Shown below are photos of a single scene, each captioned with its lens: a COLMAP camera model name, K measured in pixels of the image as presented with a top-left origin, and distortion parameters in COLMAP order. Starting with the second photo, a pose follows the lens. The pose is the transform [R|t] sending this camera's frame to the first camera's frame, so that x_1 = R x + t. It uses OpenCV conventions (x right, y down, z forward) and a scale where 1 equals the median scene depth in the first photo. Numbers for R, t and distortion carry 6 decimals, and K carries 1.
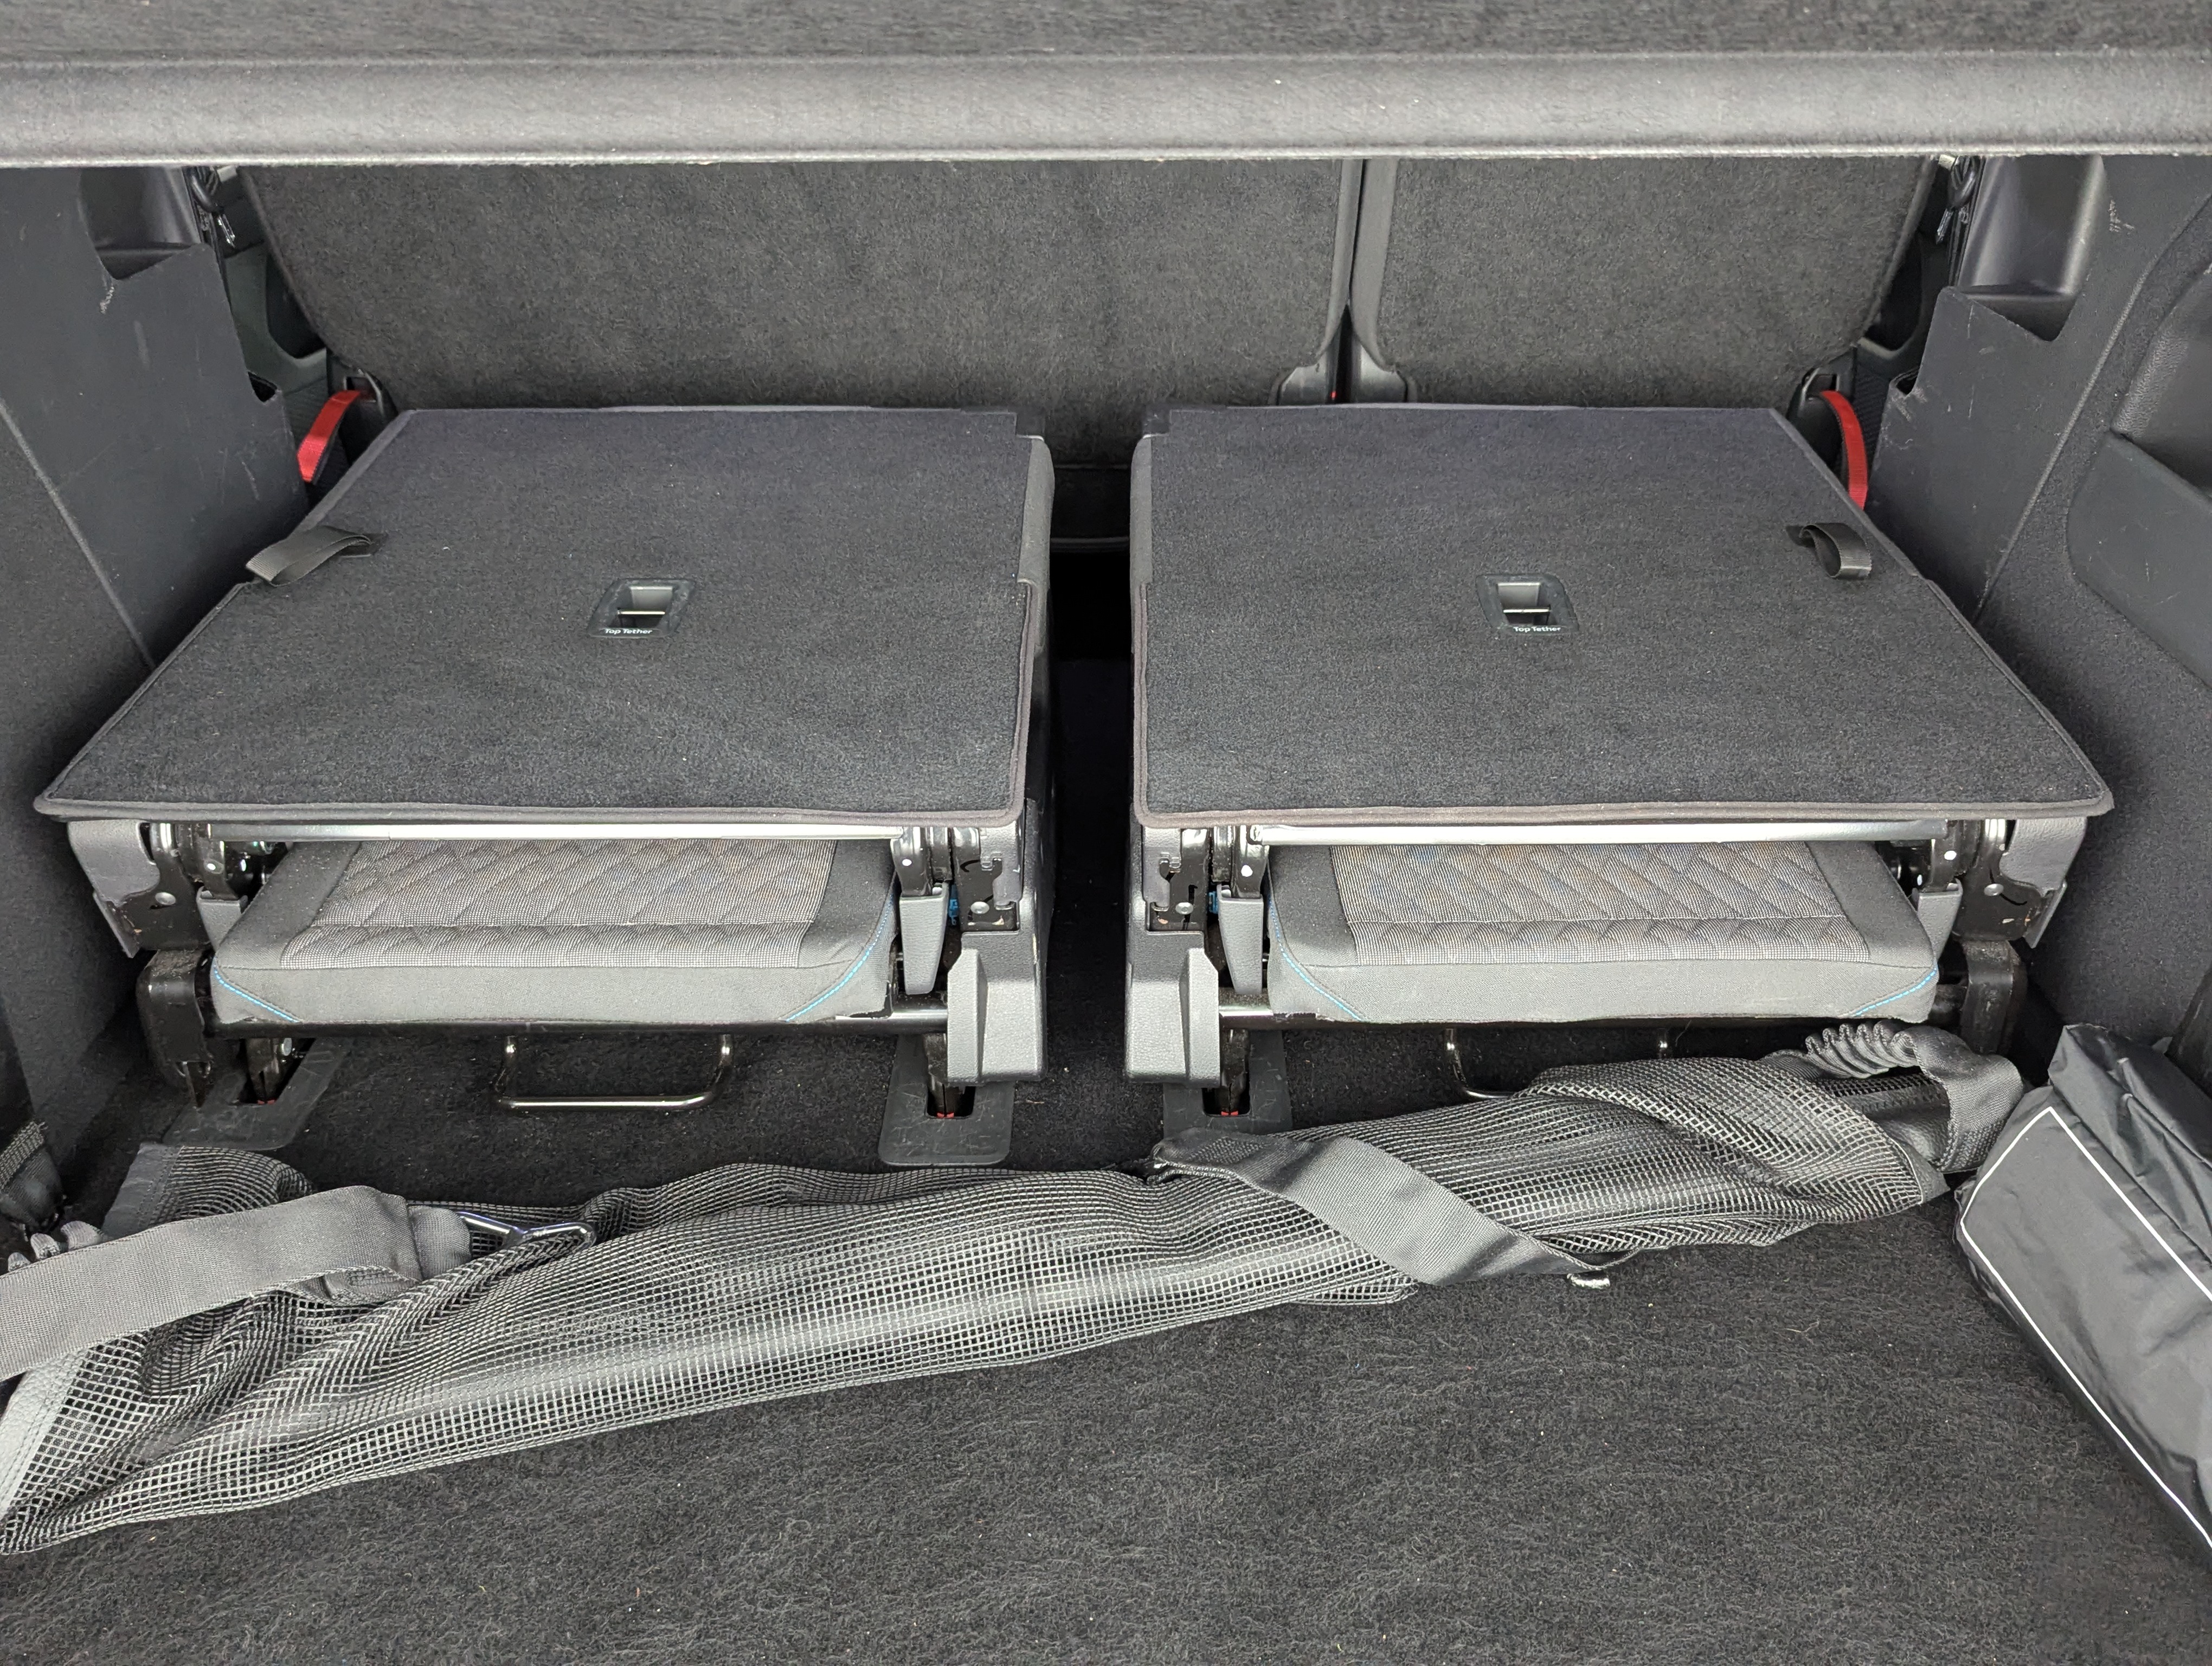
lens RADIAL K [[1956.4, 0, 1112.2], [0, 1956.4, 758.3], [0, 0, 1]] dist [0.068283, -0.056230]
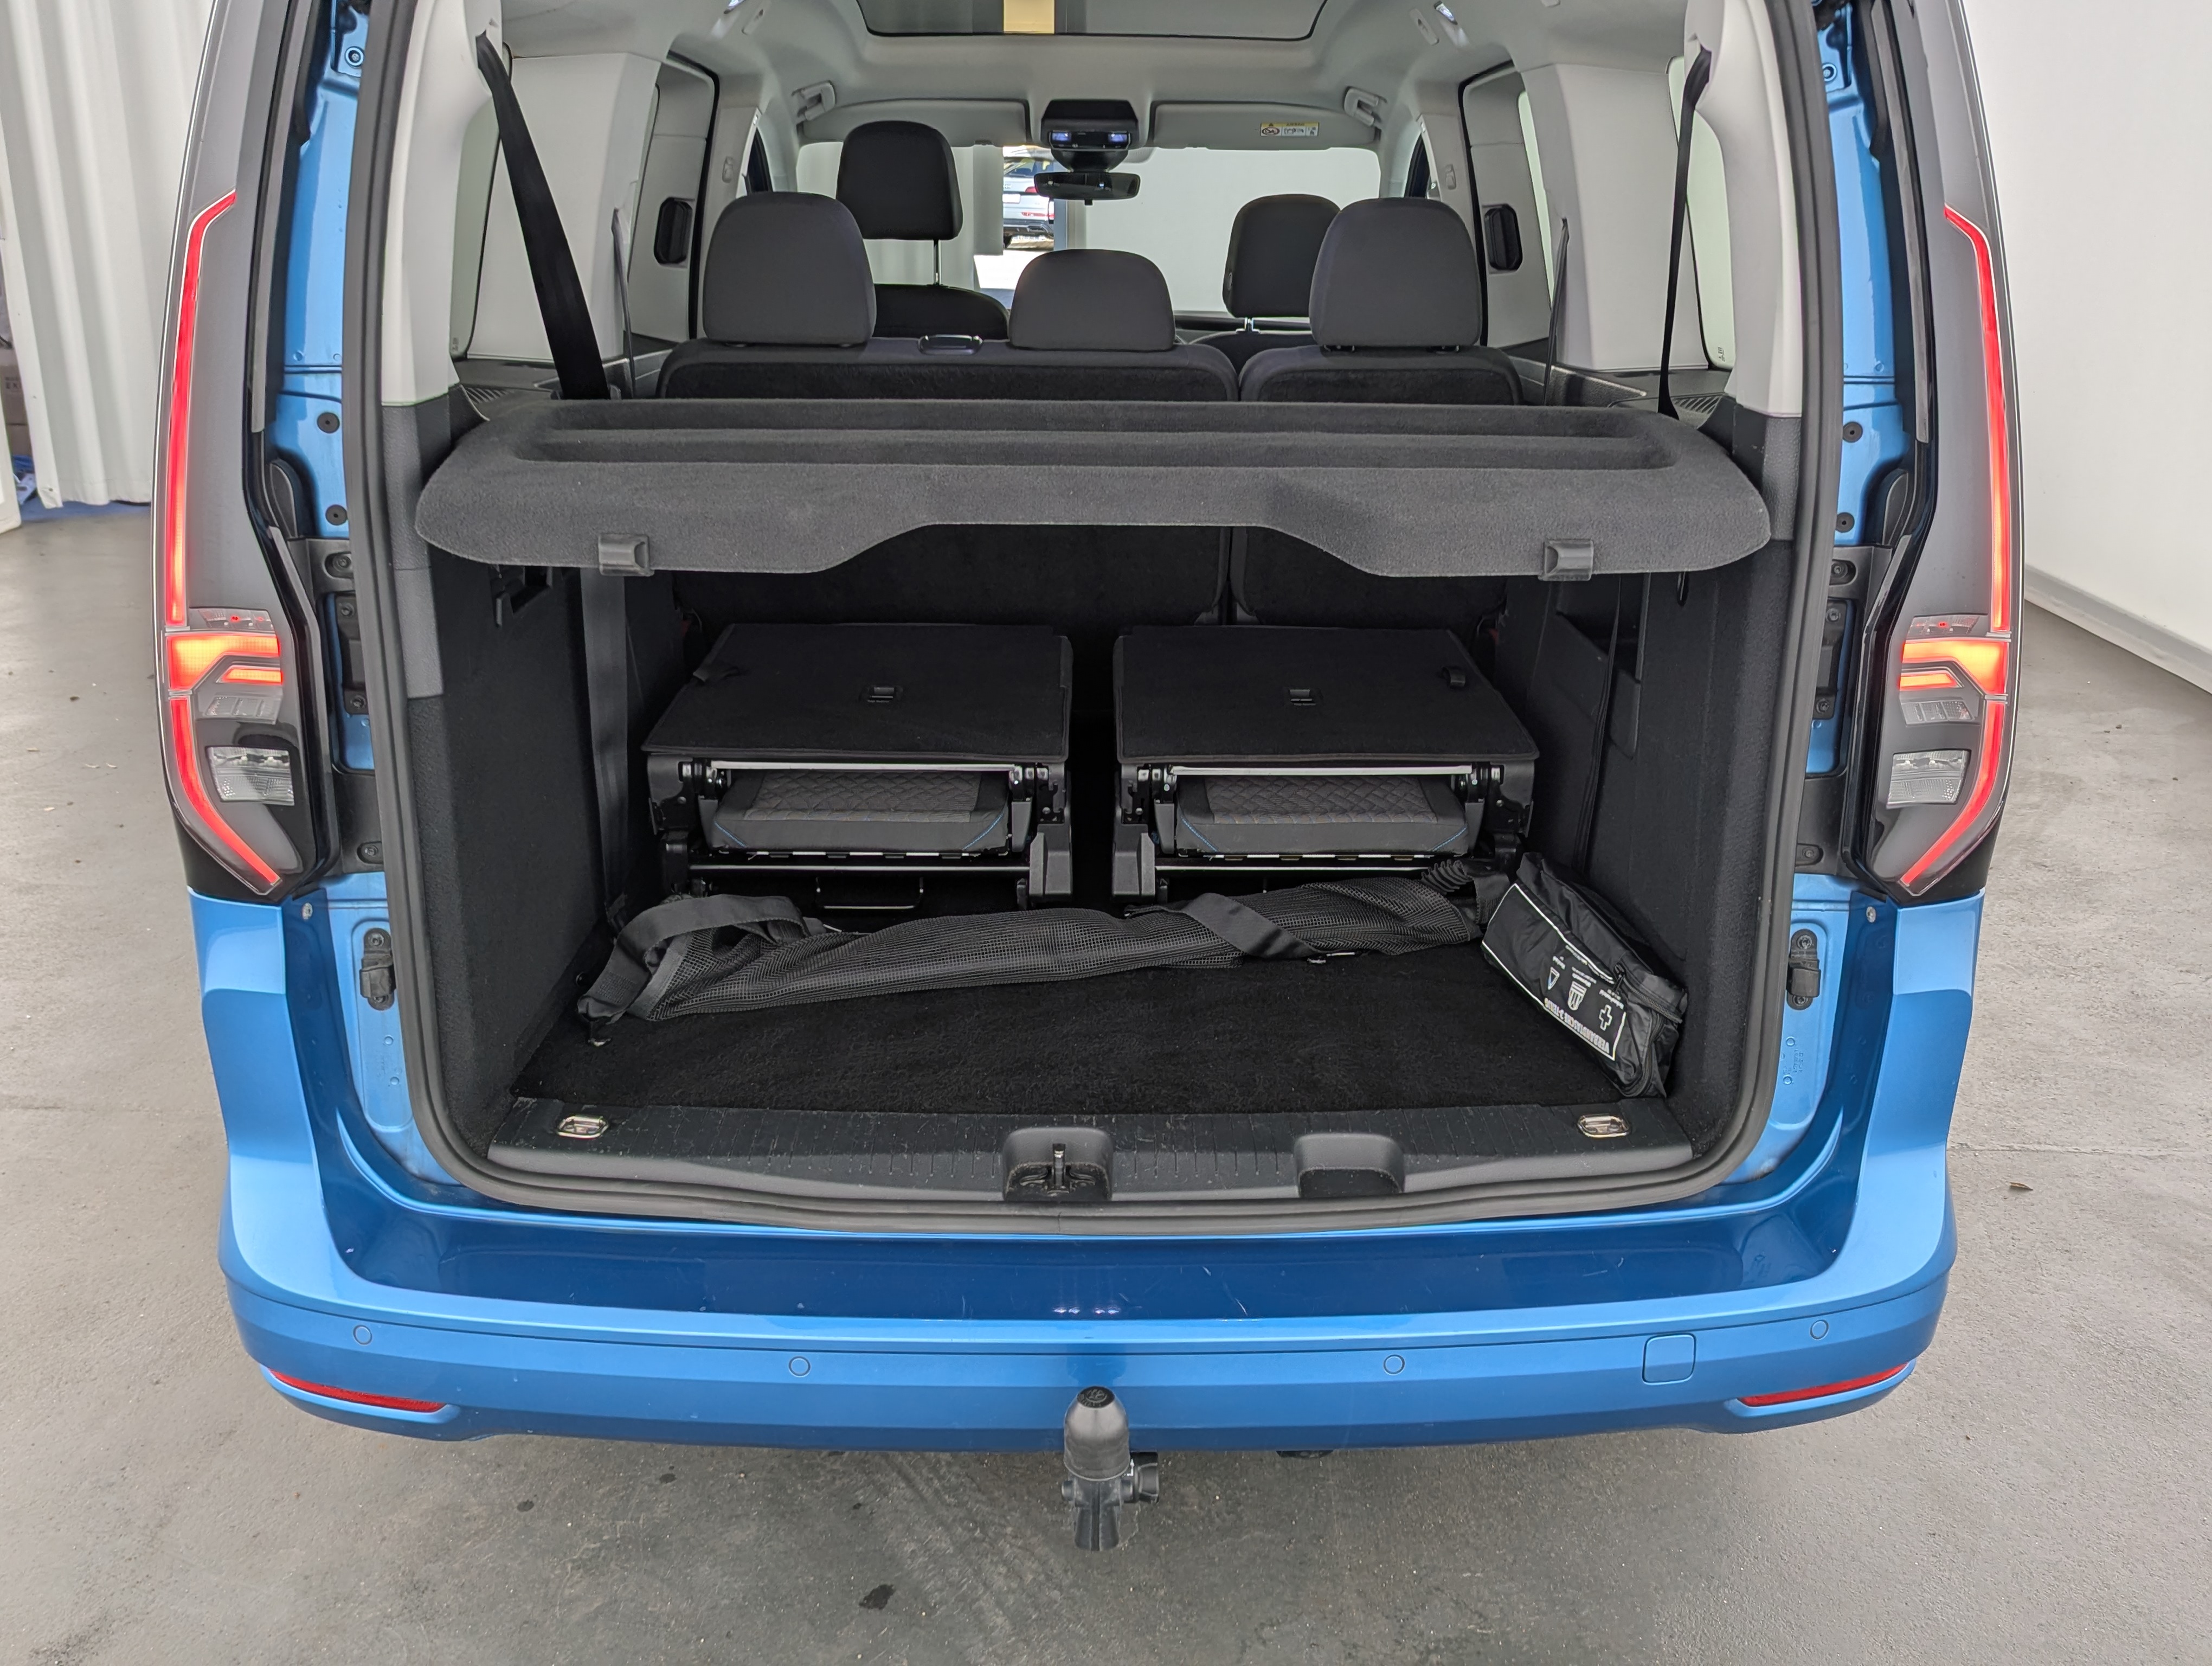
lens RADIAL K [[1956.4, 0, 1117.6], [0, 1956.4, 824.0], [0, 0, 1]] dist [0.068283, -0.056230]
pose [[0.999786, 0.006851, 0.019512, -0.030650], [-0.003386, 0.985029, -0.172354, 0.475444], [-0.020401, 0.172251, 0.984842, -1.178986]]
